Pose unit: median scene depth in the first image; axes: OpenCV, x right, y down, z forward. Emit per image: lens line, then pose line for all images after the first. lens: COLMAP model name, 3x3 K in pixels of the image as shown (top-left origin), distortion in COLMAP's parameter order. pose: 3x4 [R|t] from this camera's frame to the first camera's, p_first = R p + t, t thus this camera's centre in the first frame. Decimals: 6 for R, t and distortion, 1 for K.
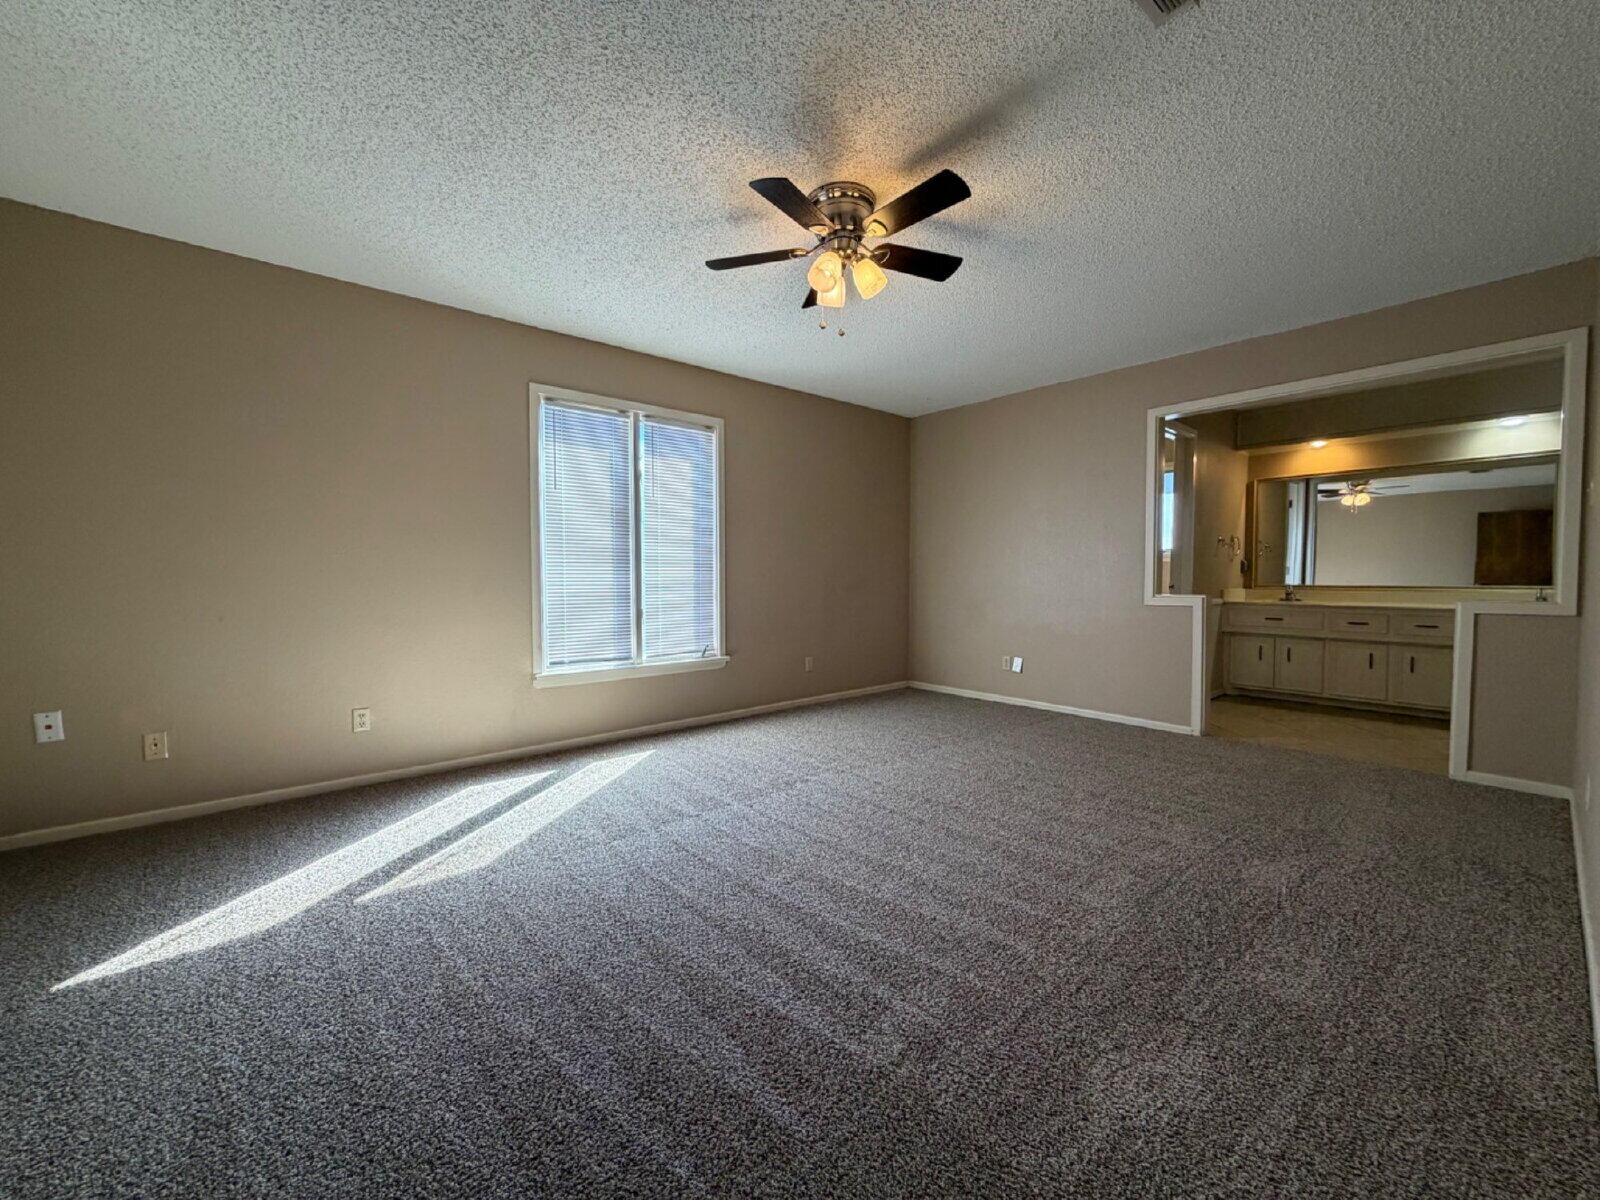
lens RADIAL K [[642.0, 0, 797.6], [0, 642.0, 601.6], [0, 0, 1]] dist [0.002860, -0.000278]
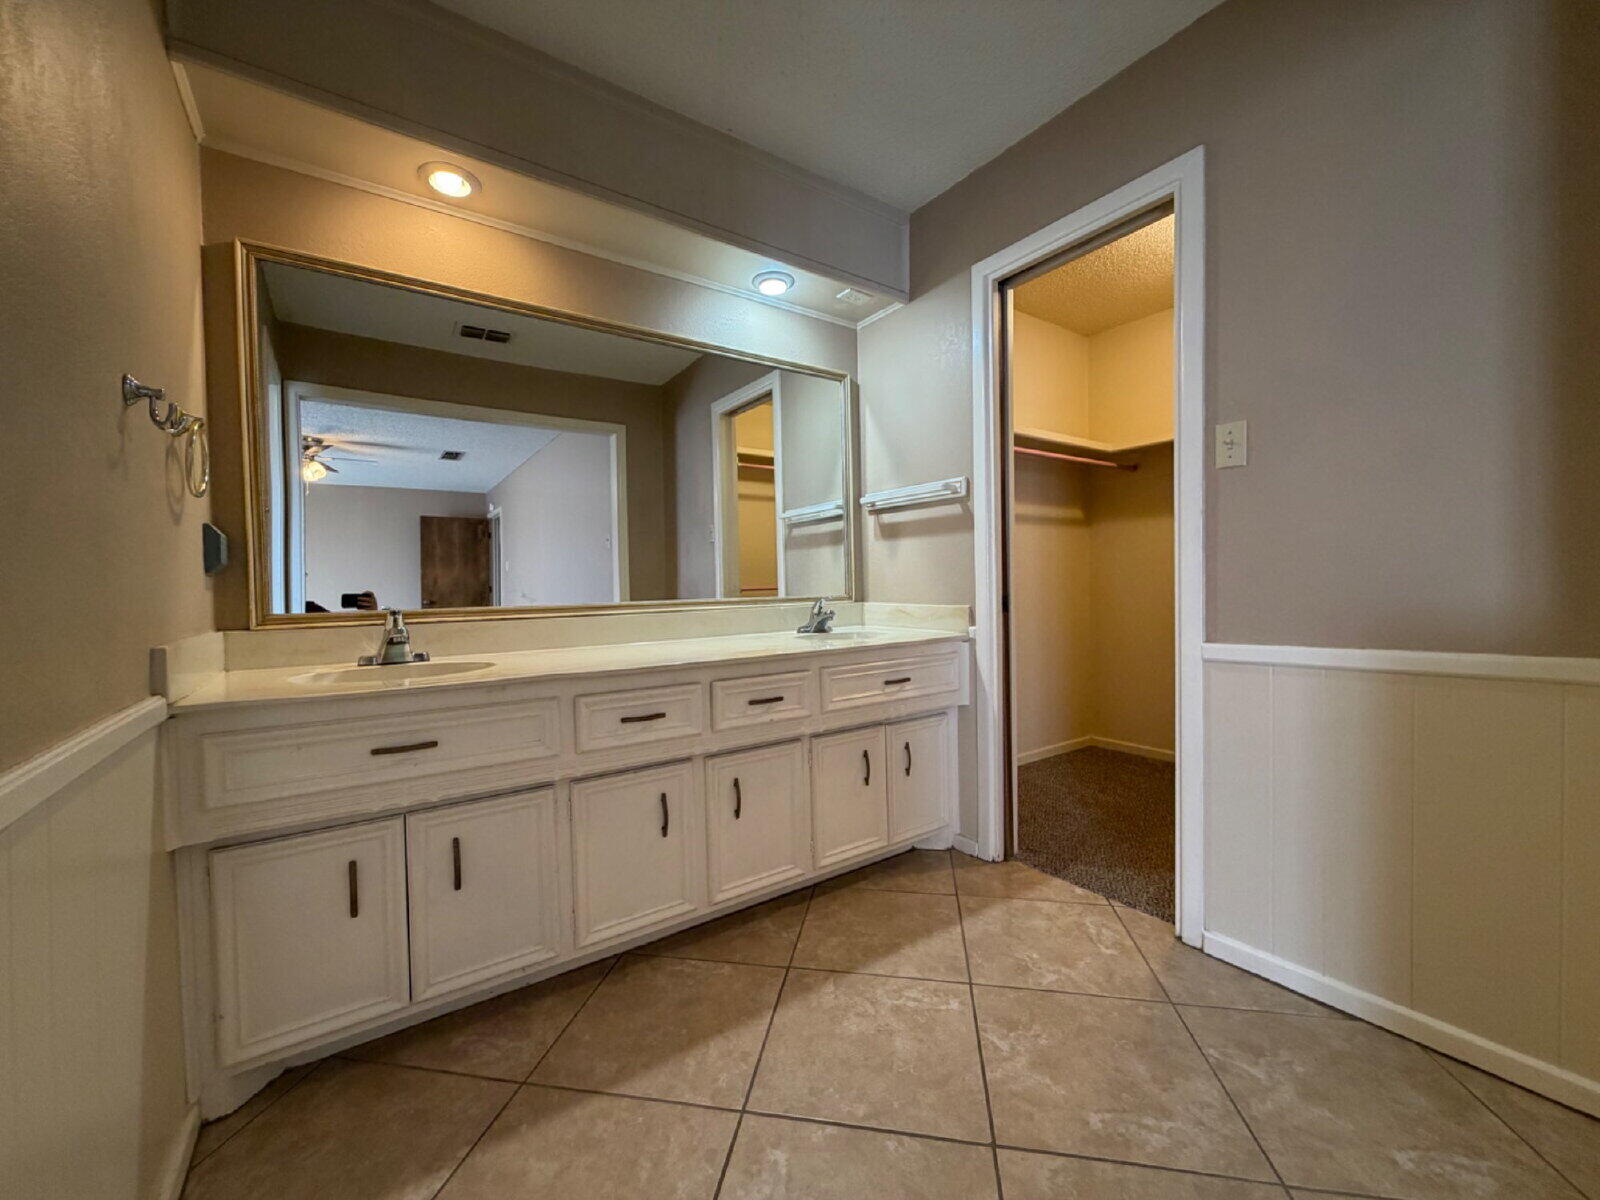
lens RADIAL K [[642.0, 0, 798.1], [0, 642.0, 599.9], [0, 0, 1]] dist [0.002860, -0.000278]
pose [[0.097981, -0.022771, 0.994928, 0.481222], [0.058386, 0.998148, 0.017095, -0.025402], [-0.993474, 0.056415, 0.099129, 0.781685]]
